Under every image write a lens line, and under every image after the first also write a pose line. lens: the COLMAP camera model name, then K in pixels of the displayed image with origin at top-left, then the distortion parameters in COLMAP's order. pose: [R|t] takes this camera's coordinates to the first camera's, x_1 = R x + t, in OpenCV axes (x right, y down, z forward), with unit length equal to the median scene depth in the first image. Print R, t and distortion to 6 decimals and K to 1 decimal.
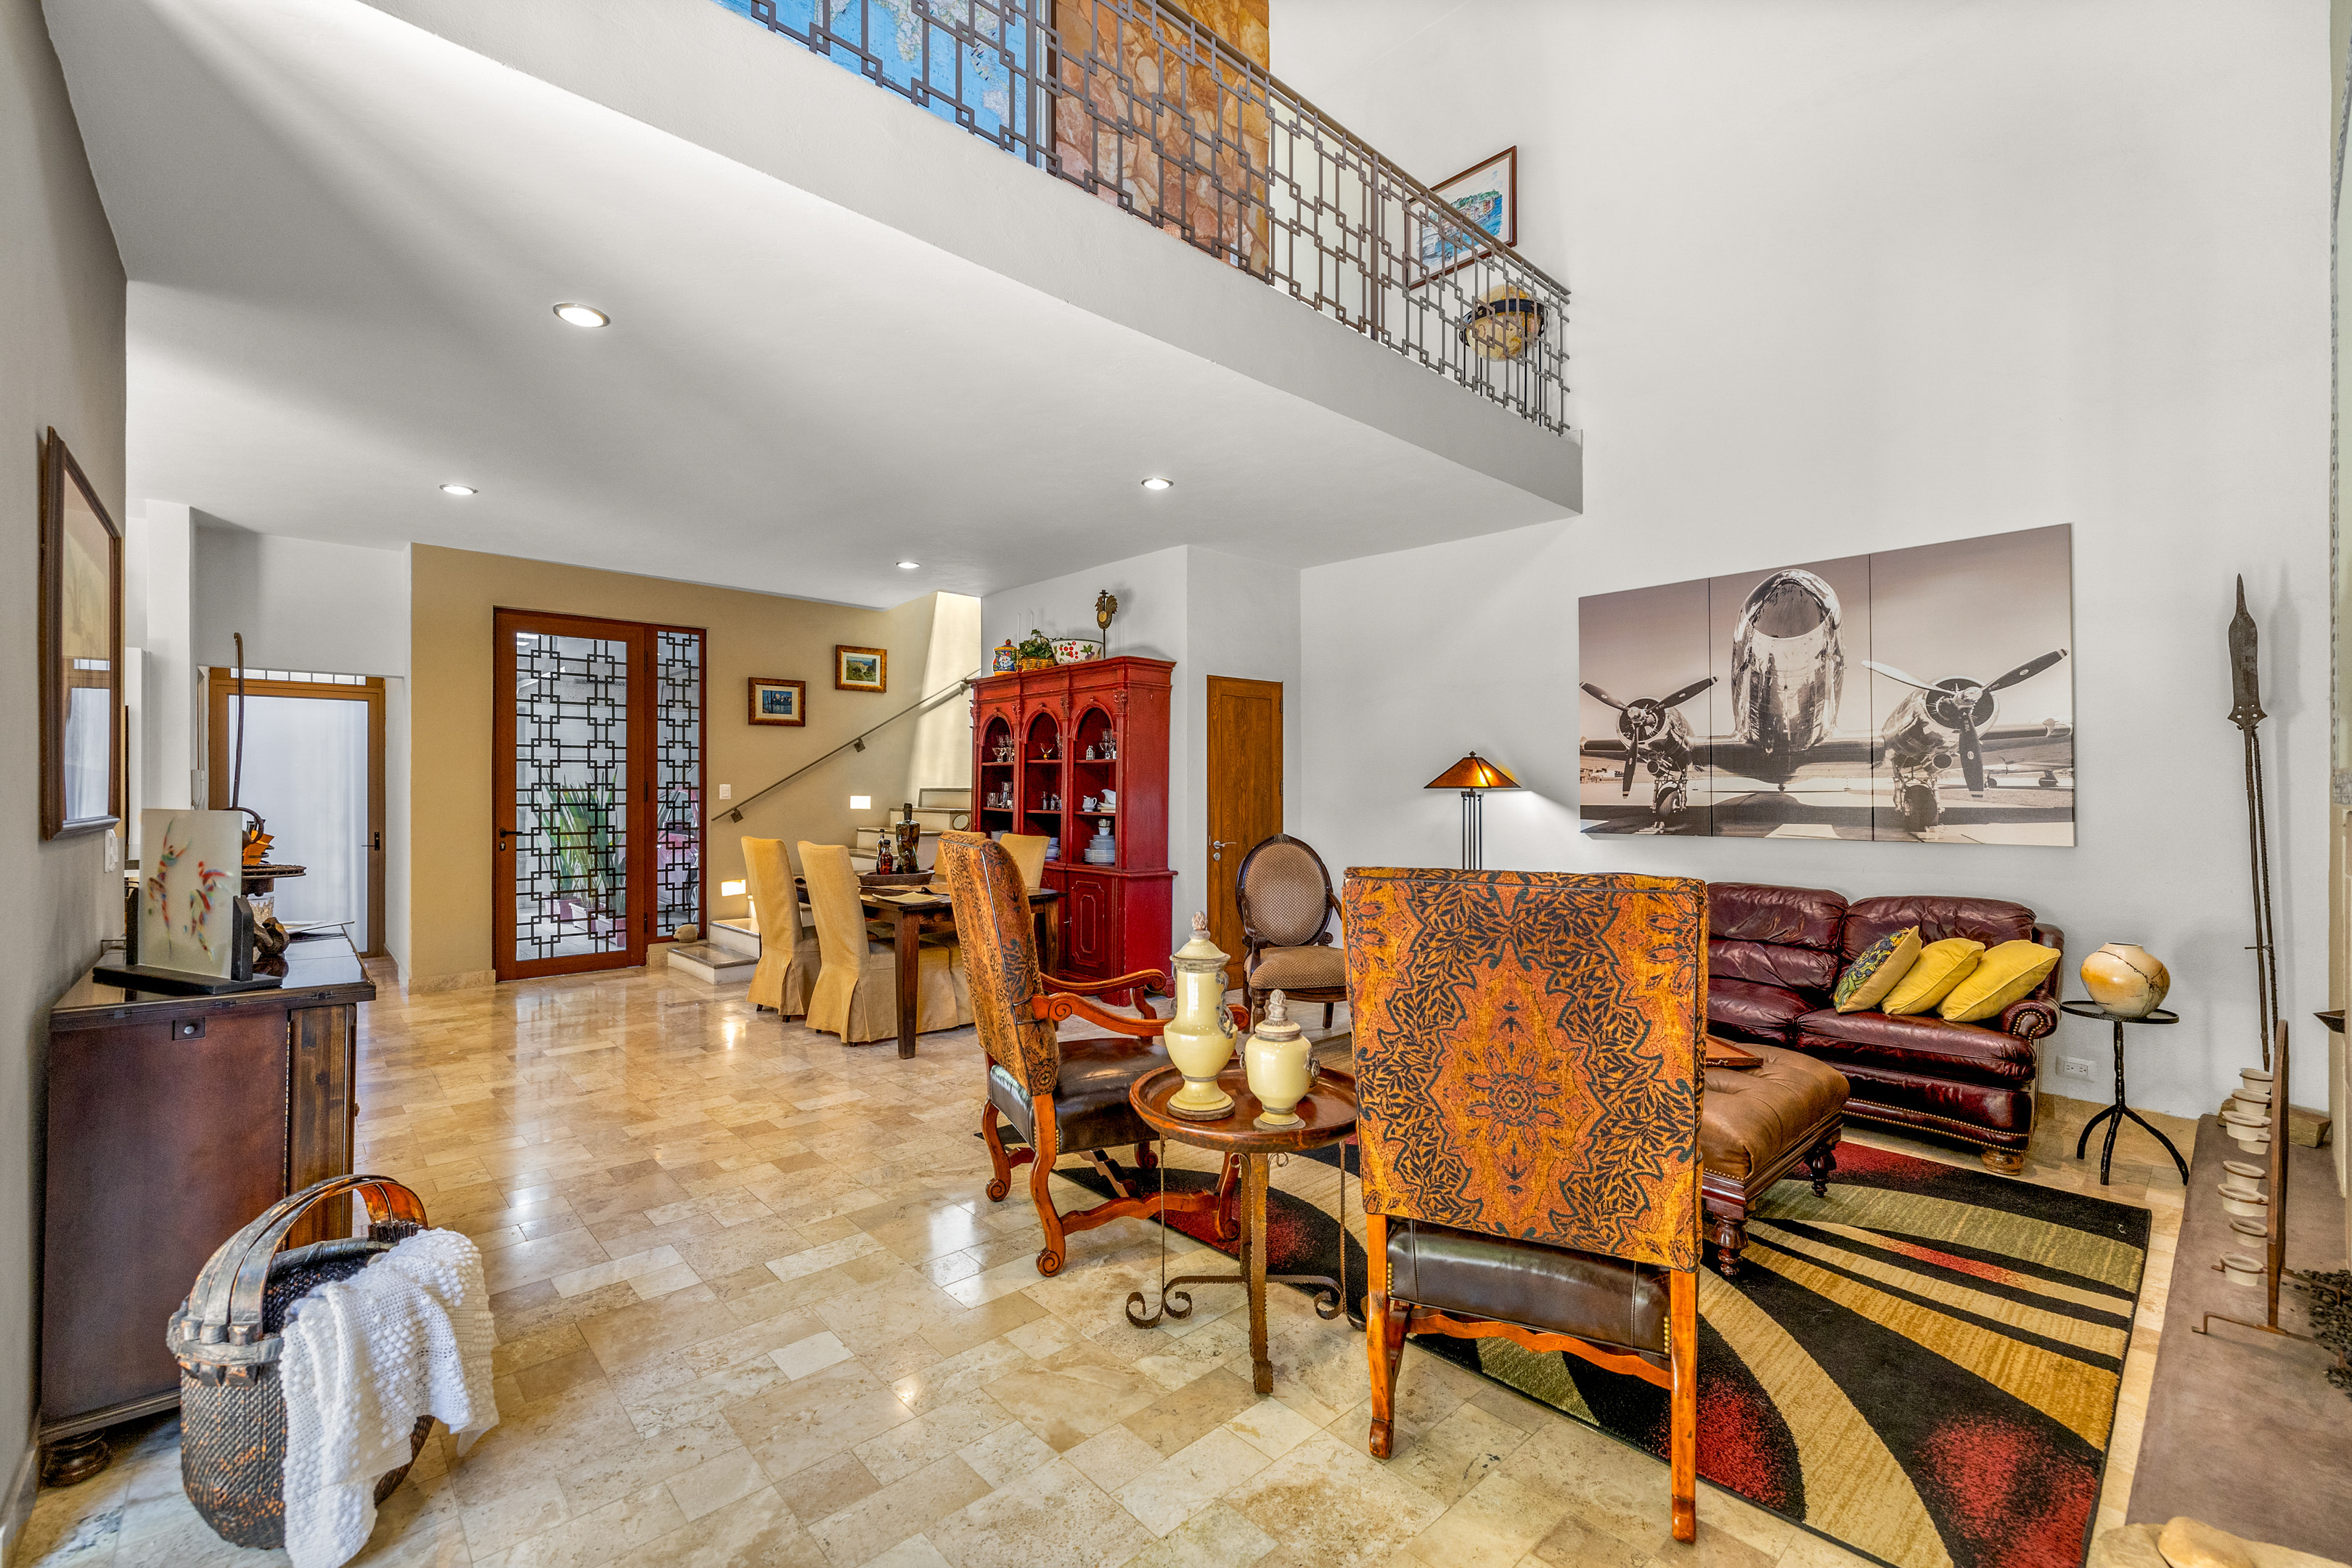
lens RADIAL K [[994.9, 0, 1186.6], [0, 994.9, 797.0], [0, 0, 1]] dist [-0.000562, -0.000095]
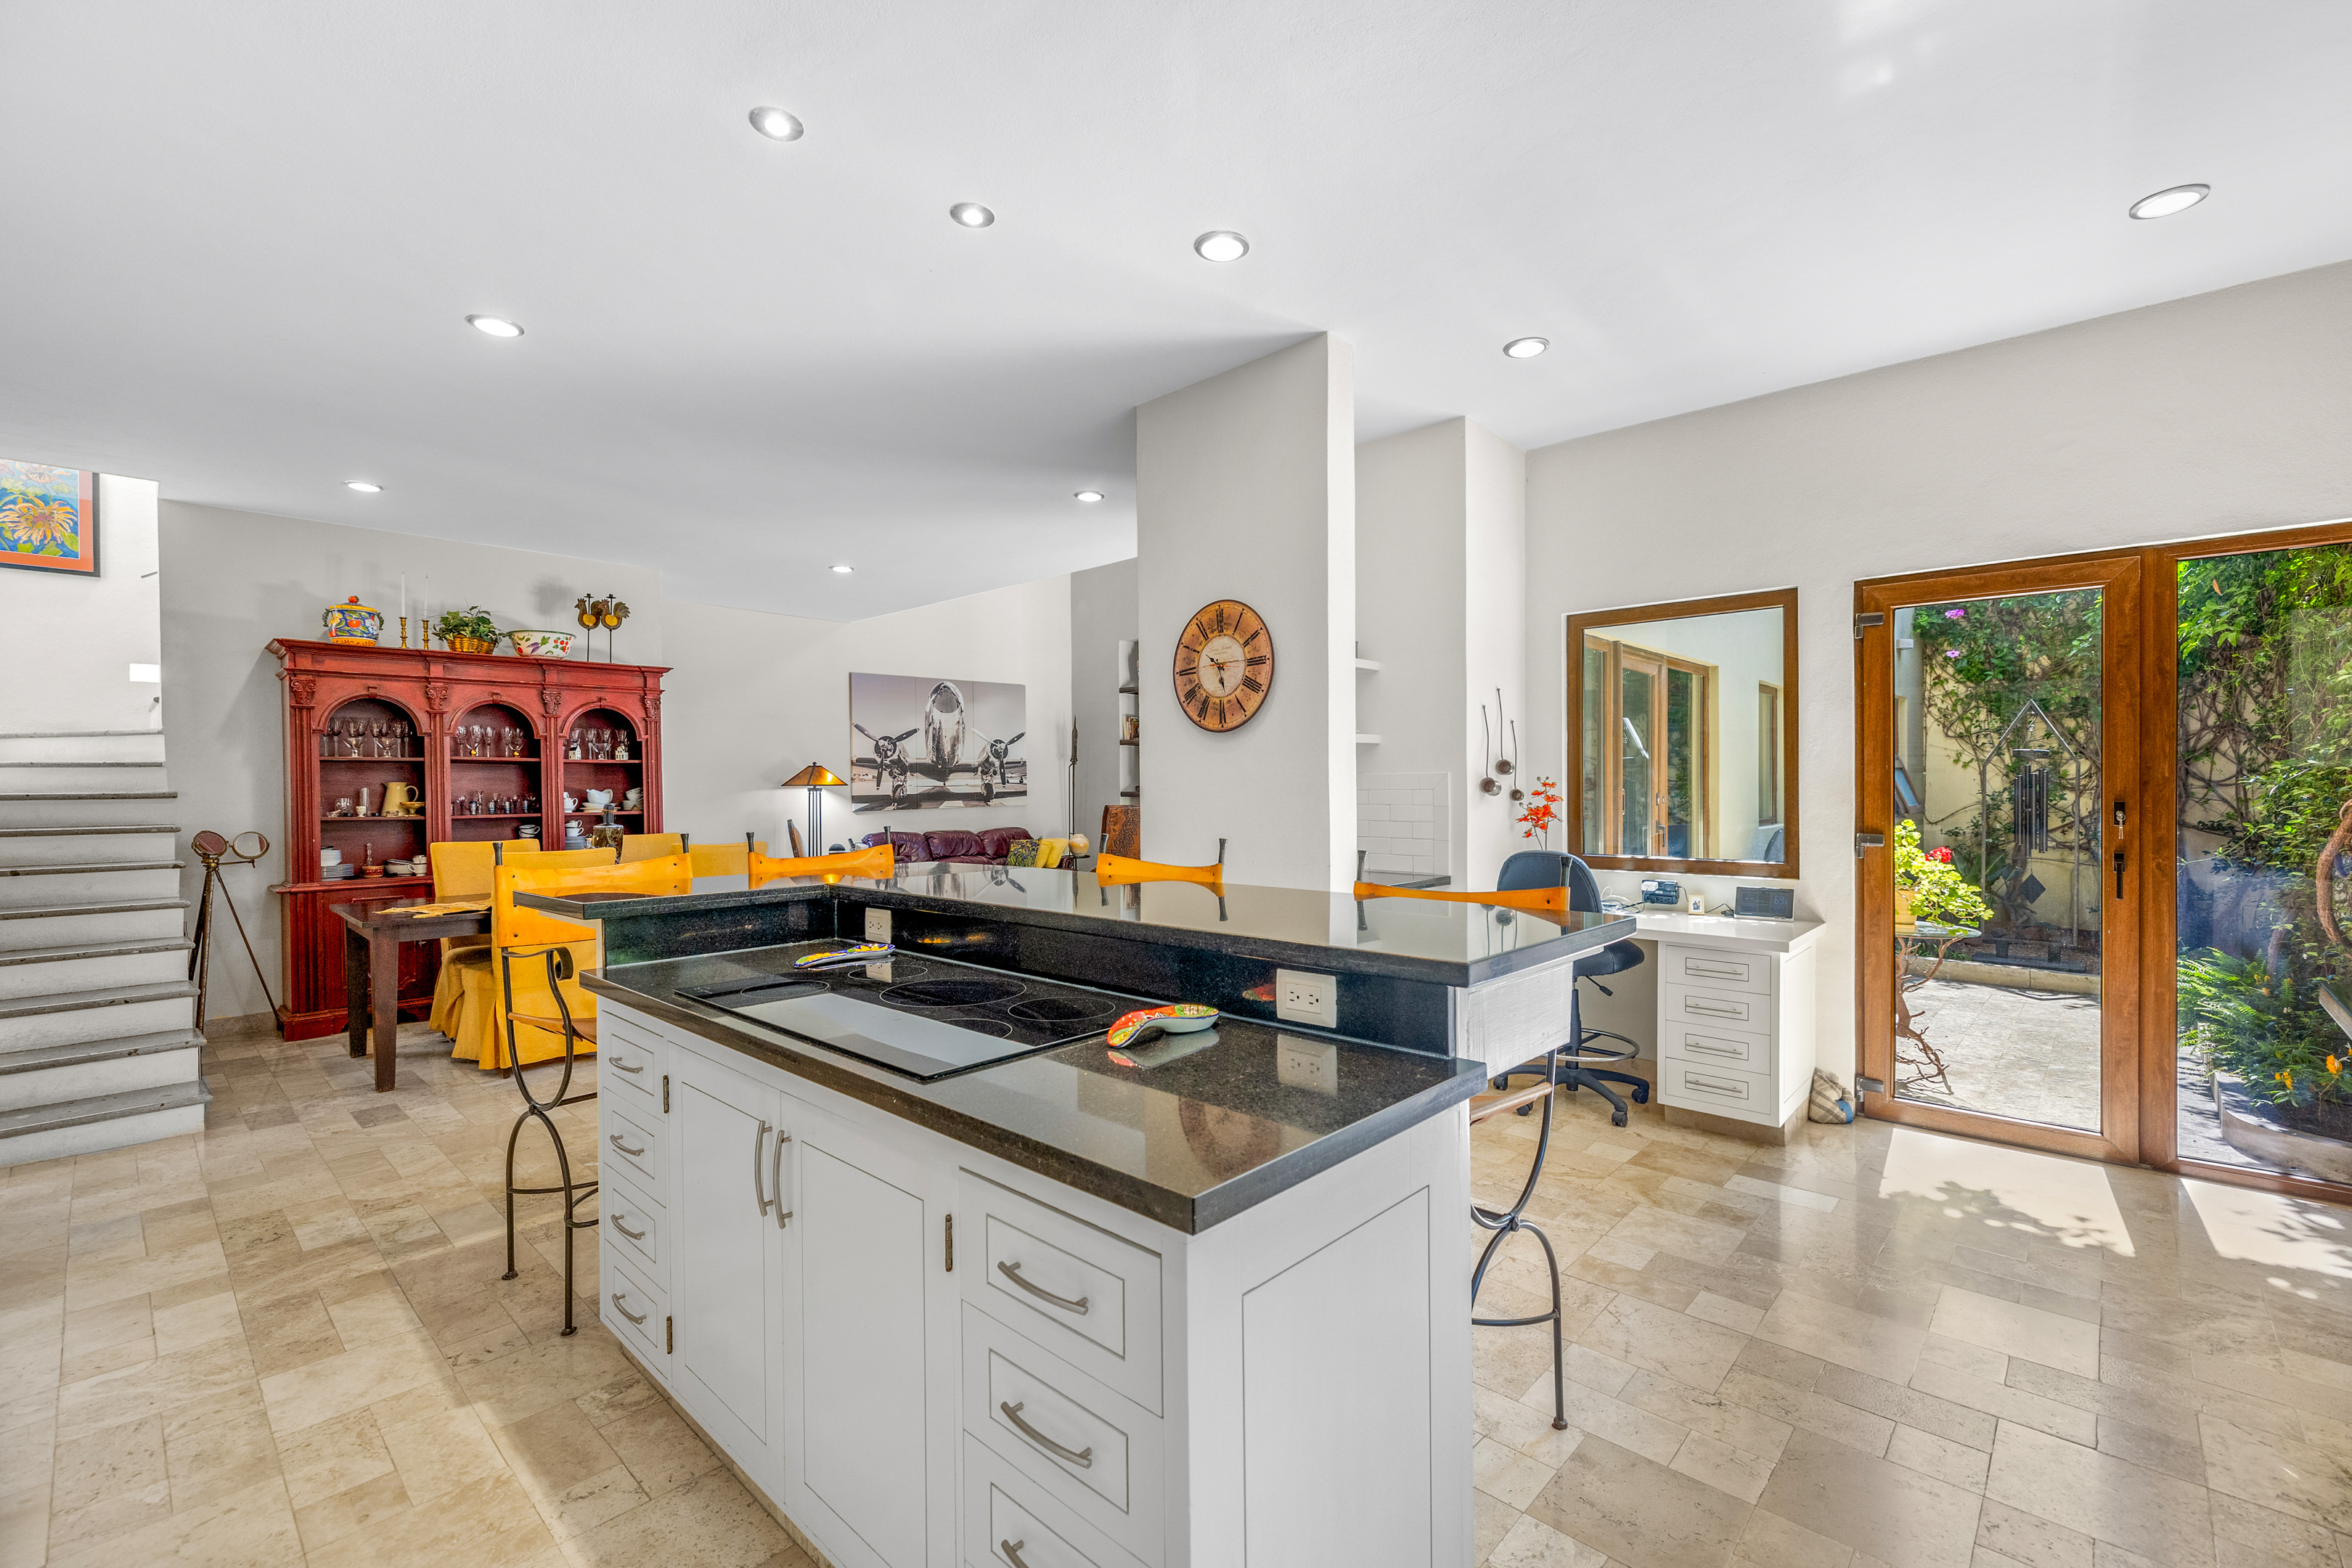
lens RADIAL K [[994.9, 0, 1172.3], [0, 994.9, 794.7], [0, 0, 1]] dist [-0.000562, -0.000095]
pose [[-0.072337, -0.012106, 0.997307, -1.360735], [0.018302, 0.999742, 0.013463, -0.005688], [-0.997212, 0.019227, -0.072096, 0.594044]]
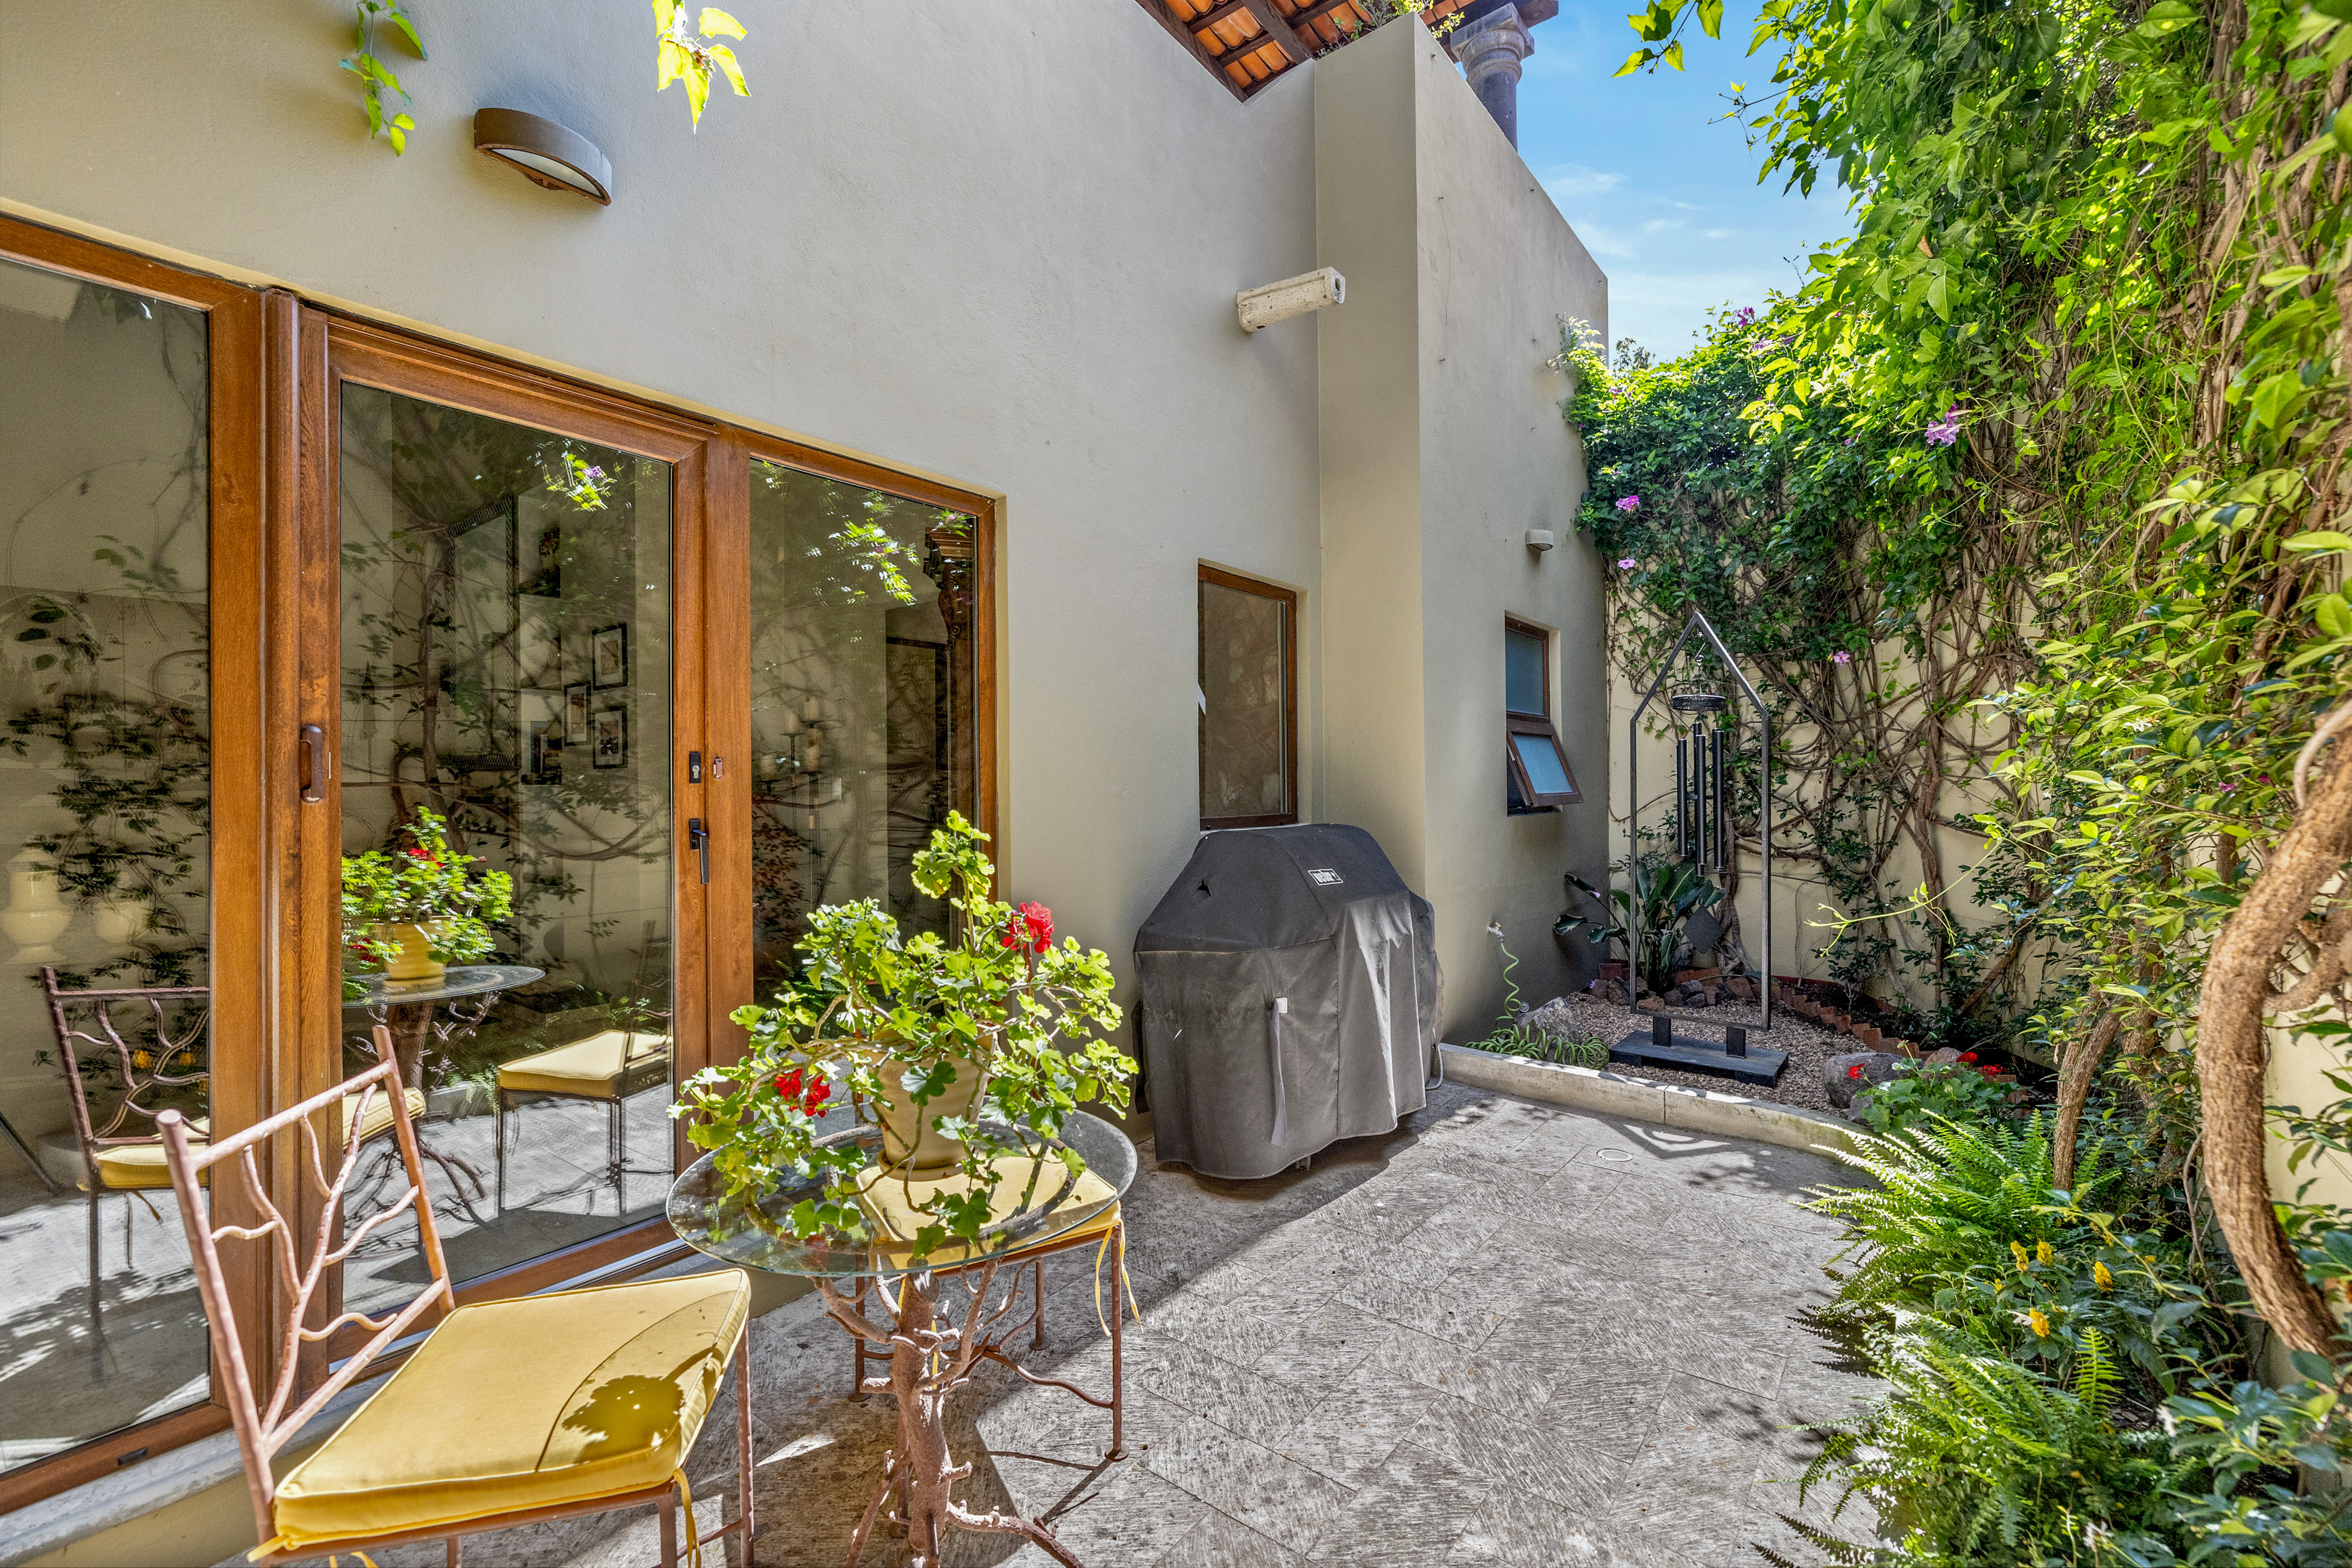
lens RADIAL K [[994.9, 0, 1171.2], [0, 994.9, 780.9], [0, 0, 1]] dist [-0.000562, -0.000095]
pose [[-0.167462, 0.002896, 0.985874, -0.773135], [0.019974, 0.999800, 0.000456, 0.035641], [-0.985676, 0.019768, -0.167486, -0.170822]]
